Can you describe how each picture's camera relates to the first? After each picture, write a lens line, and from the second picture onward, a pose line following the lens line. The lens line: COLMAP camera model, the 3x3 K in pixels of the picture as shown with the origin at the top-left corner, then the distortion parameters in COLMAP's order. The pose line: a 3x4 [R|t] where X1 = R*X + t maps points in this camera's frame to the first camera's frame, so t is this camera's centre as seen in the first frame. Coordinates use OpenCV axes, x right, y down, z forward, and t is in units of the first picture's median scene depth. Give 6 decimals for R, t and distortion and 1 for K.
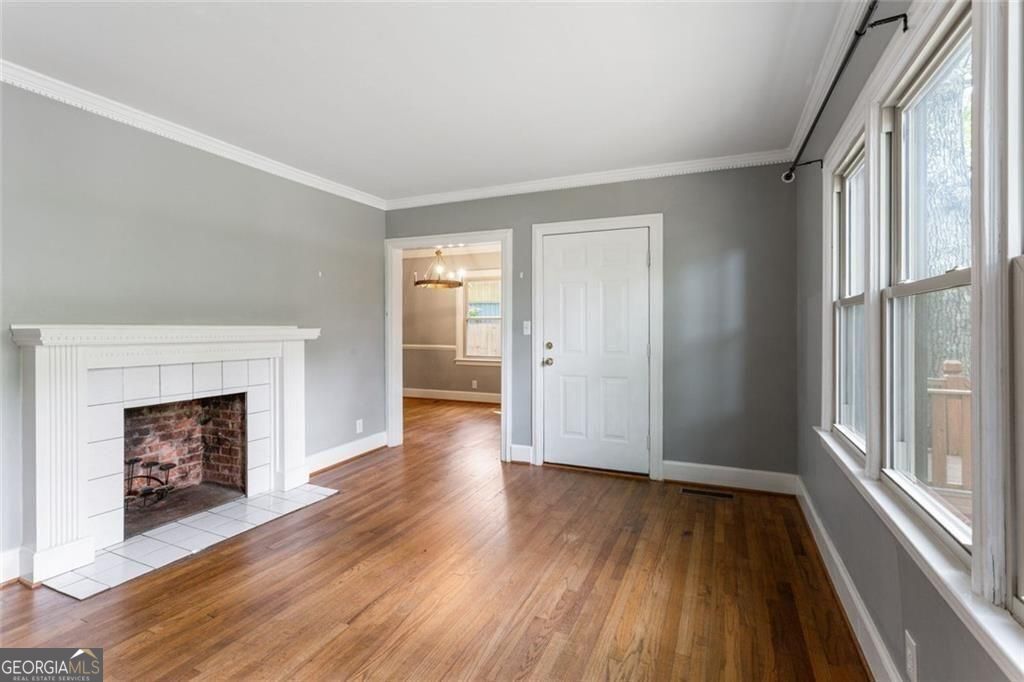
lens RADIAL K [[492.8, 0, 504.8], [0, 492.8, 325.4], [0, 0, 1]] dist [0.002784, 0.000069]
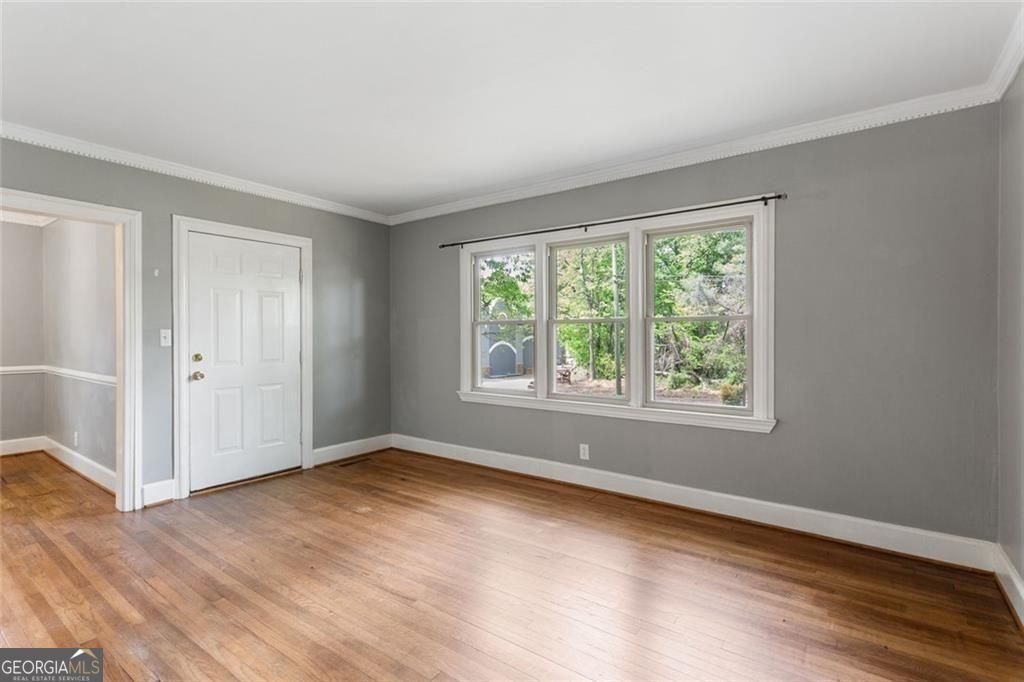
lens RADIAL K [[490.2, 0, 510.8], [0, 490.2, 334.5], [0, 0, 1]] dist [0.004121, 0.000231]
pose [[0.207679, 0.002016, 0.978195, -0.760551], [0.000824, 0.999997, -0.002236, 0.002446], [-0.978197, 0.001270, 0.207677, 0.312686]]
